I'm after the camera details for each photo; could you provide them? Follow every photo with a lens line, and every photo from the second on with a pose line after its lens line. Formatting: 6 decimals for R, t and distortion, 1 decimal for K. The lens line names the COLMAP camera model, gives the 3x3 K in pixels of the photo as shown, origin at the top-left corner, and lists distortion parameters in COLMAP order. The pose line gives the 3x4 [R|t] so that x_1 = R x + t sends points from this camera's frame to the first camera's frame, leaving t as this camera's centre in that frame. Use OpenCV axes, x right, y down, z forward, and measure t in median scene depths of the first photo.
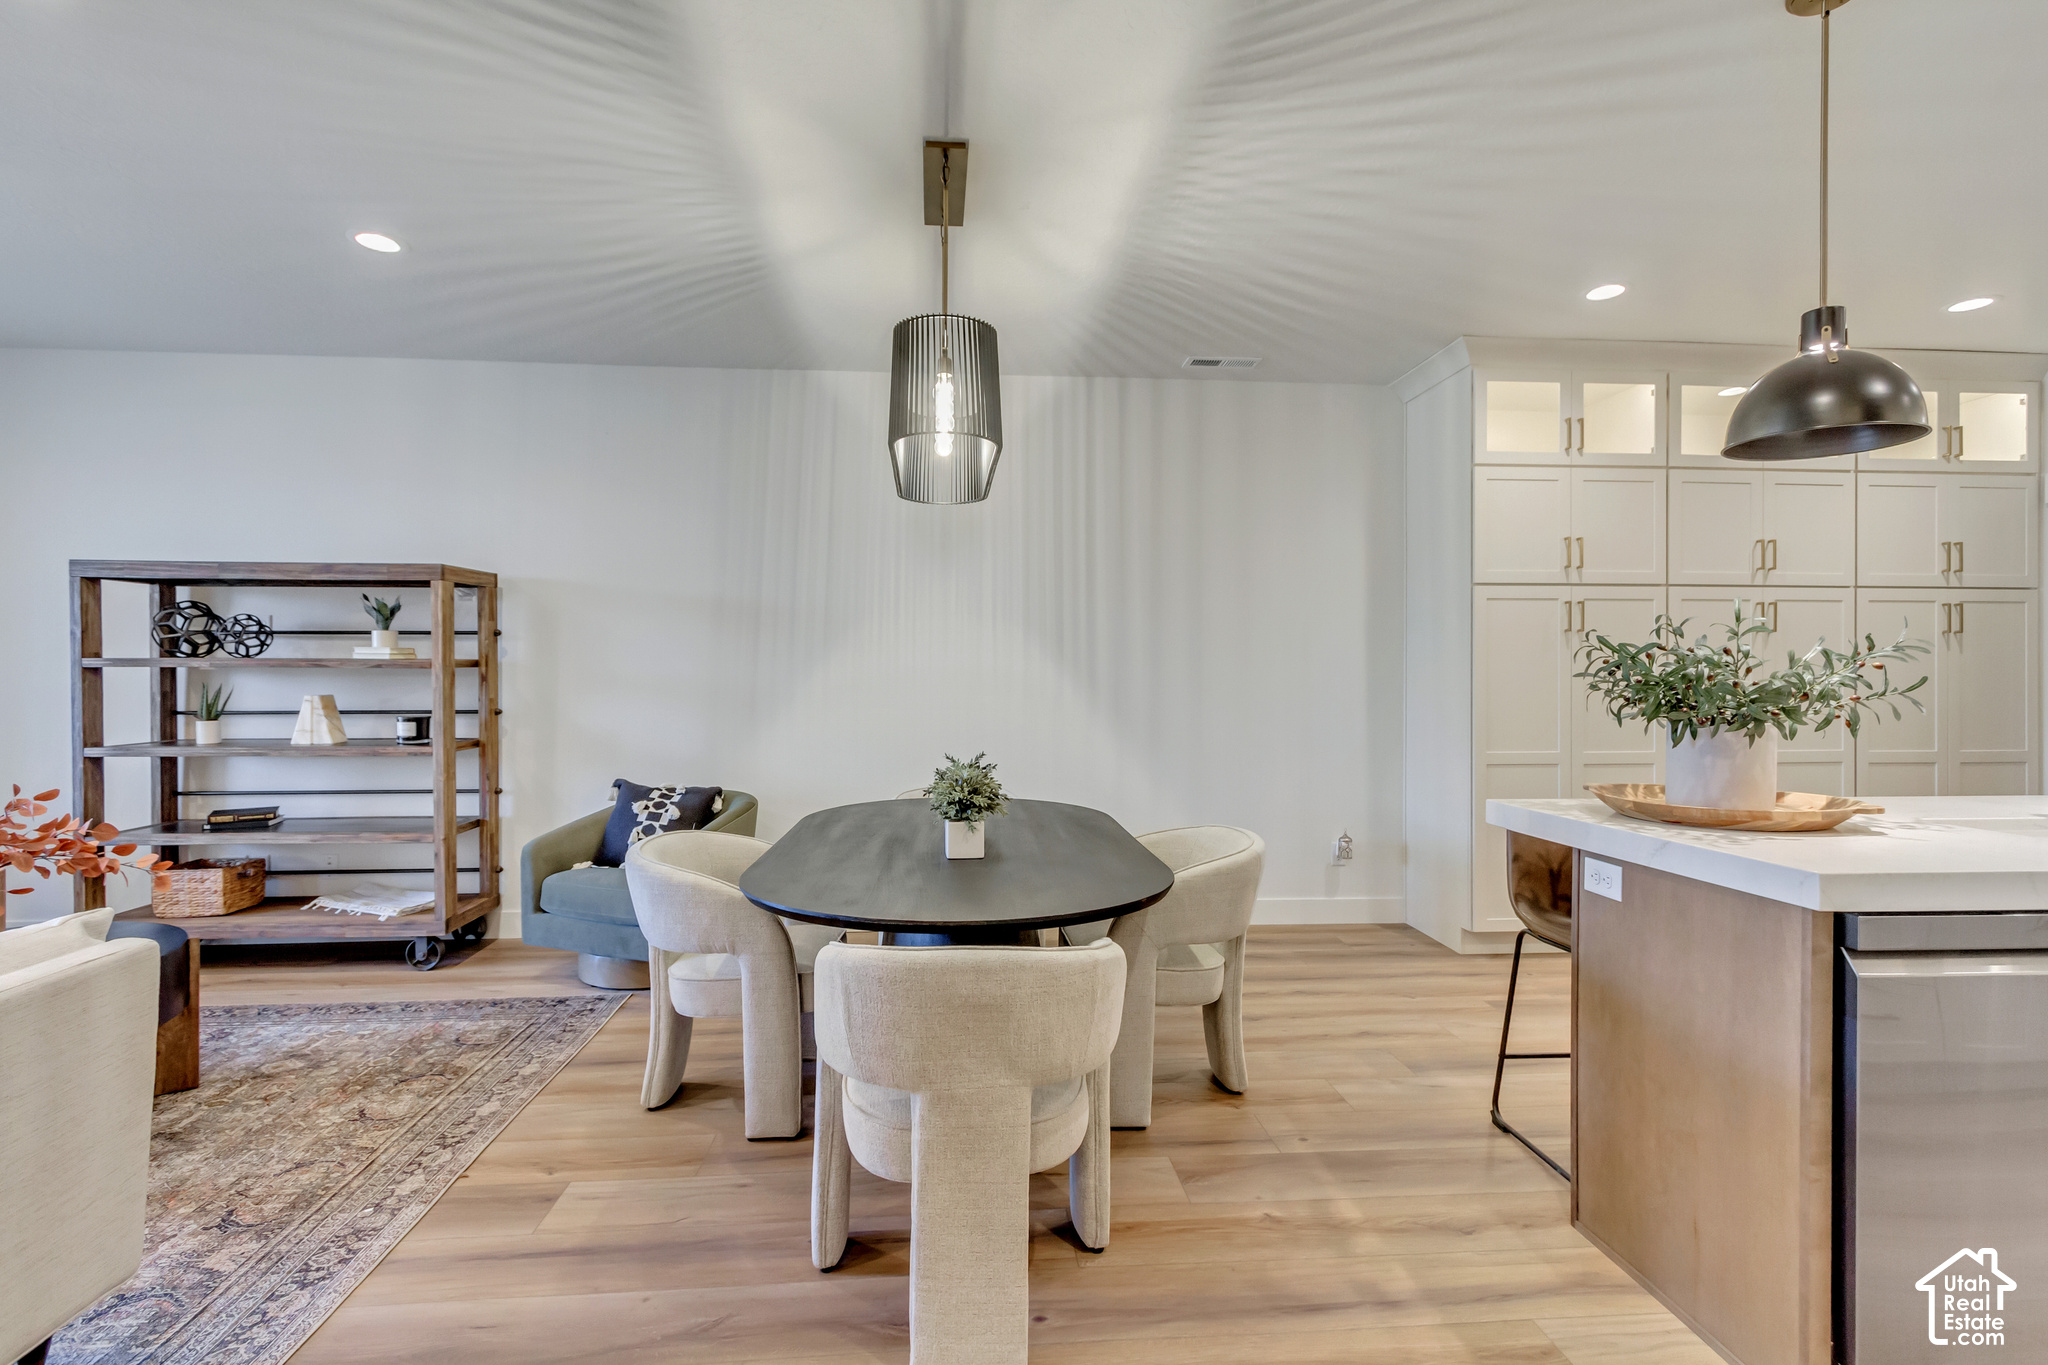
lens RADIAL K [[936.5, 0, 1023.0], [0, 936.5, 680.3], [0, 0, 1]] dist [0.000627, -0.003618]
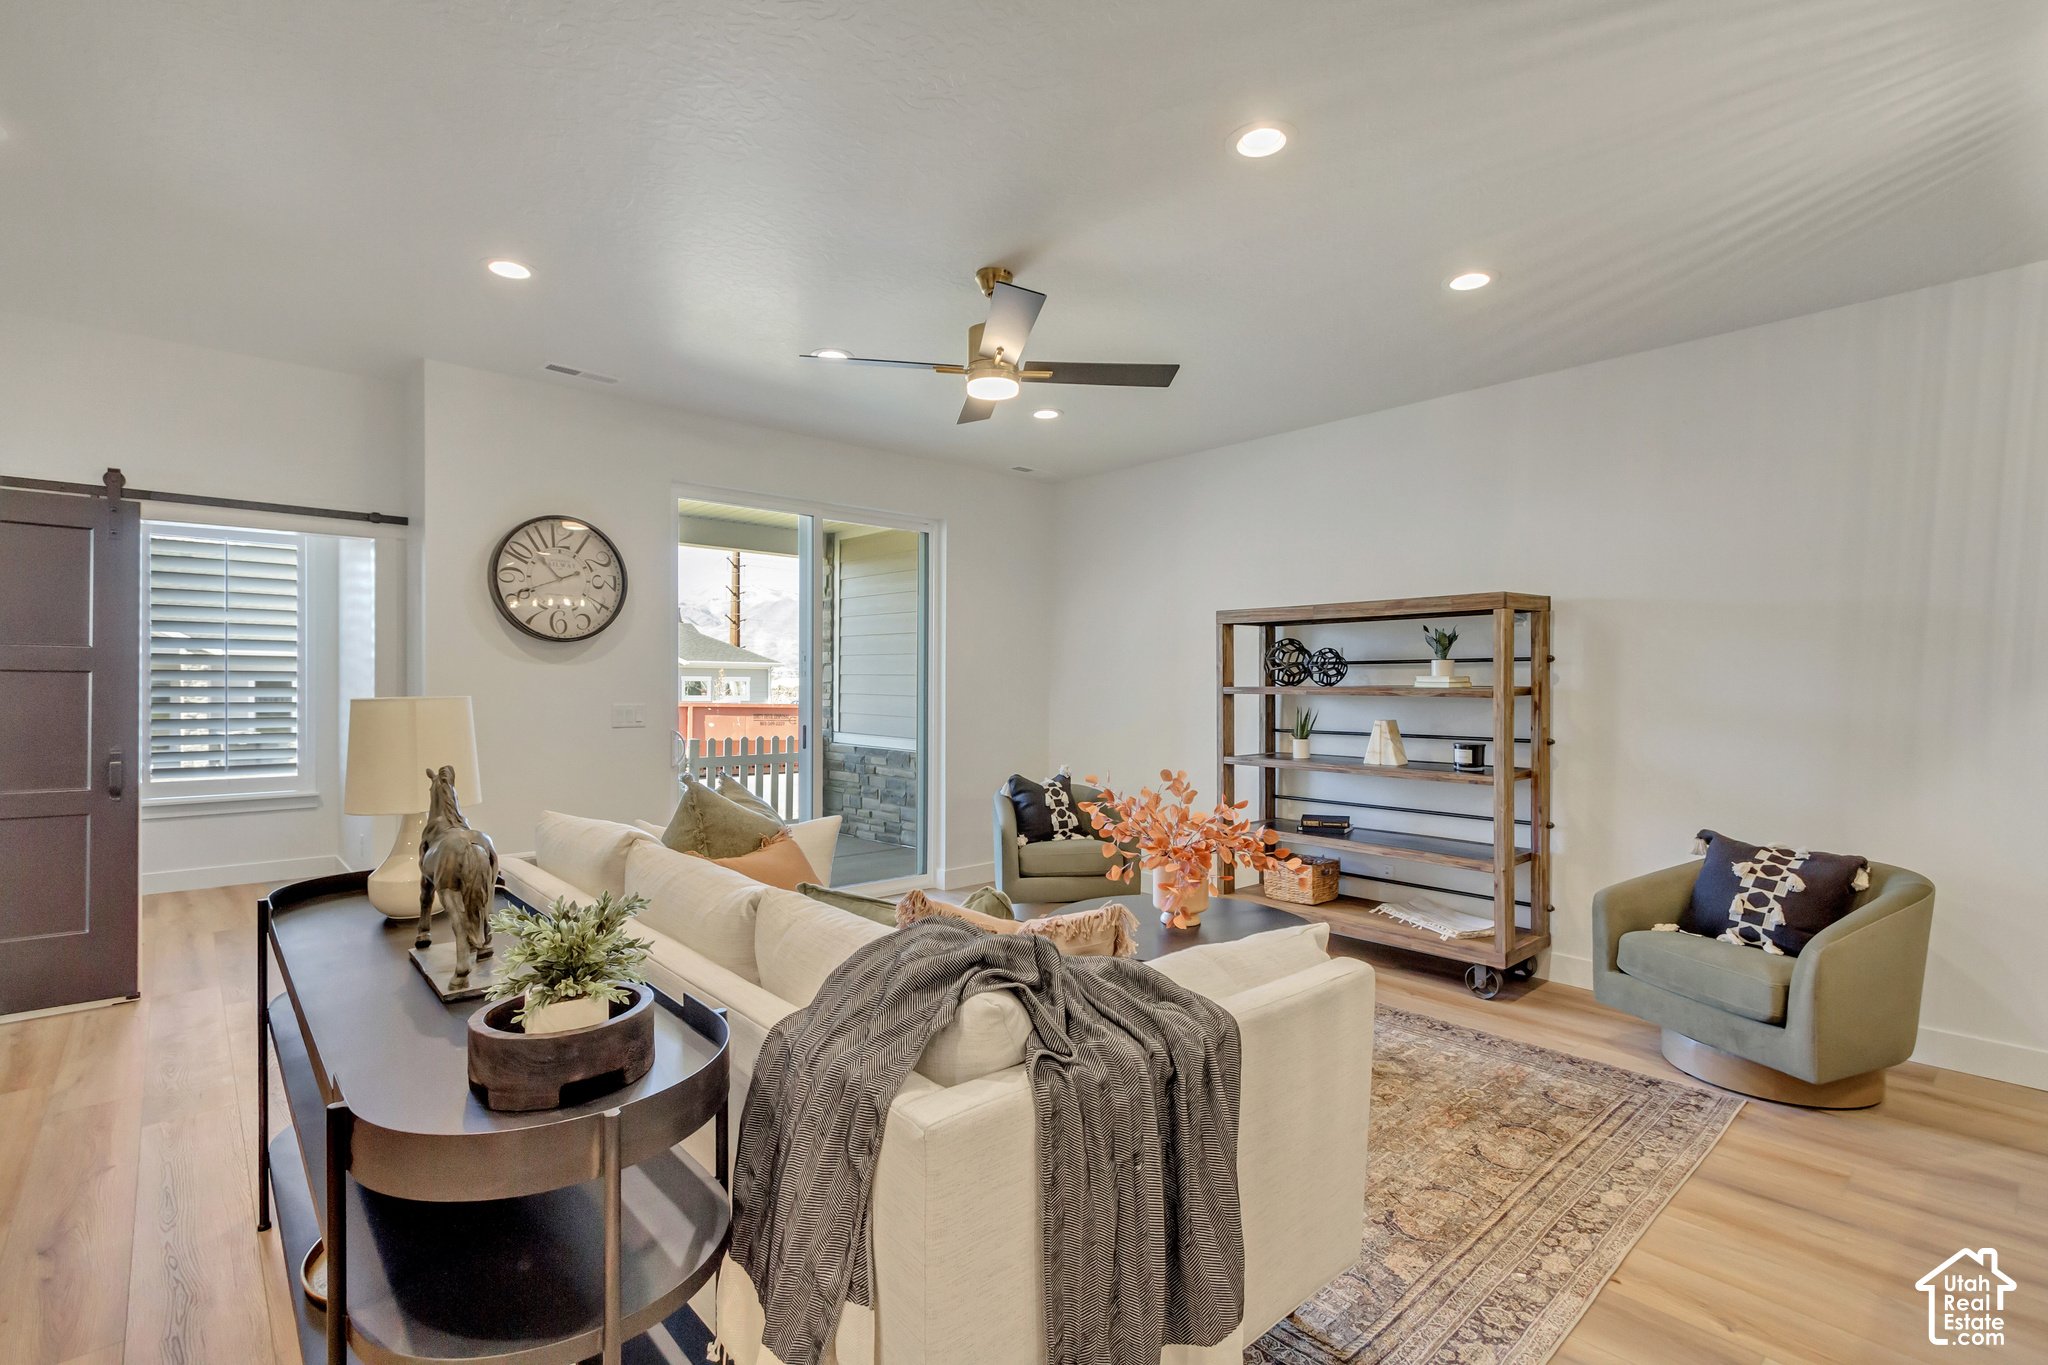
lens RADIAL K [[936.5, 0, 1012.8], [0, 936.5, 690.3], [0, 0, 1]] dist [0.000627, -0.003618]
pose [[0.588577, 0.005603, -0.808422, -0.125282], [-0.004461, 0.999983, 0.003683, -0.021138], [0.808429, 0.001439, 0.588592, 0.002735]]
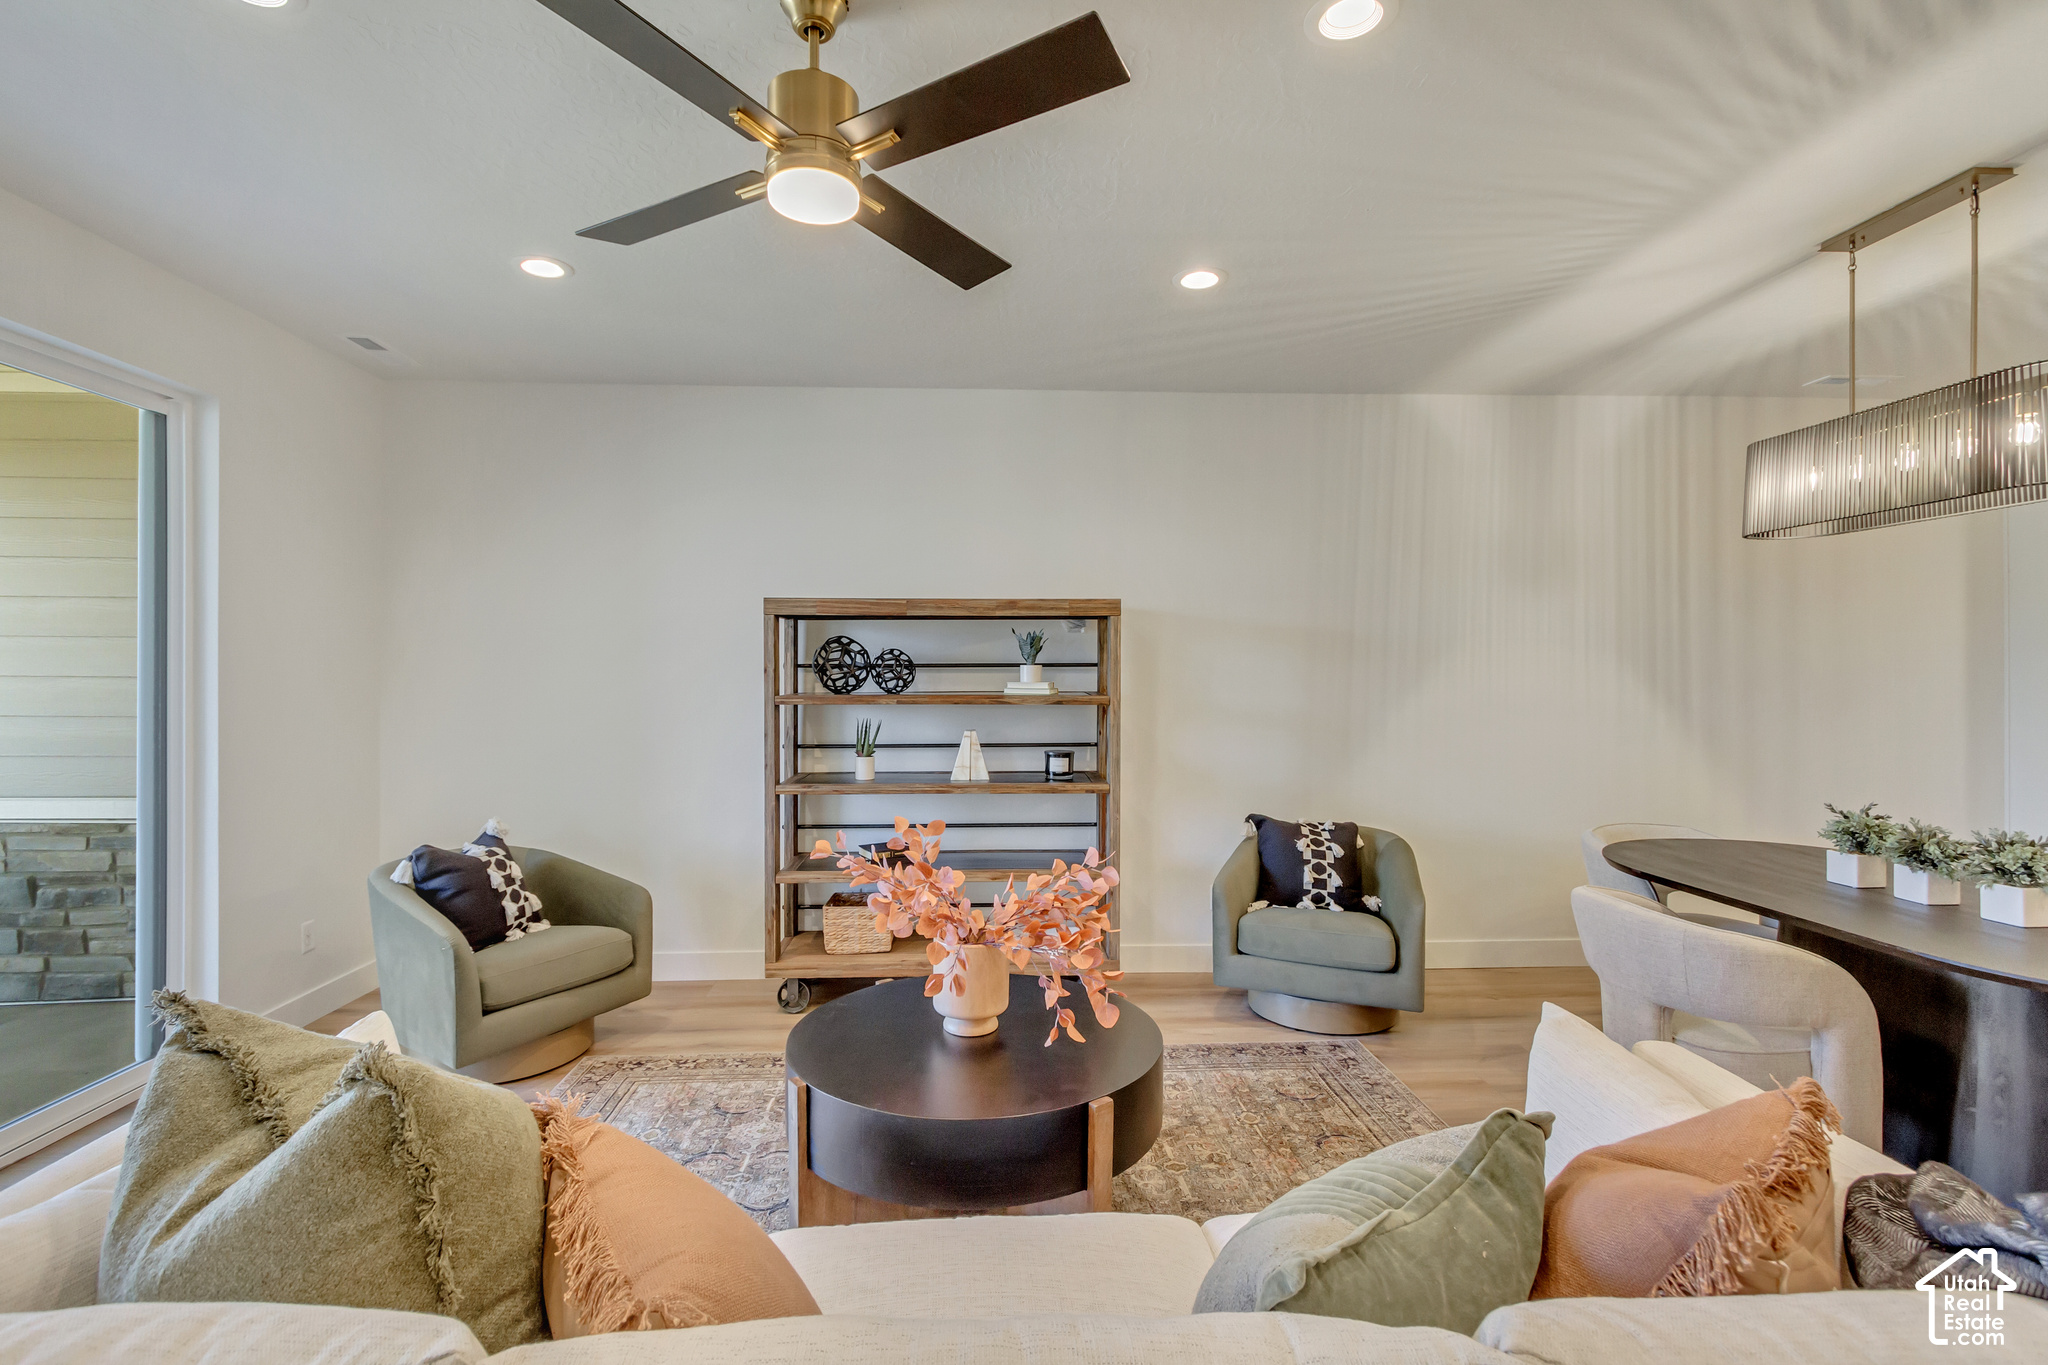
lens RADIAL K [[936.5, 0, 1025.3], [0, 936.5, 672.7], [0, 0, 1]] dist [0.000627, -0.003618]
pose [[0.999005, -0.002703, -0.044522, -0.655813], [0.002331, 0.999962, -0.008398, -0.036734], [0.044543, 0.008285, 0.998973, 0.007794]]
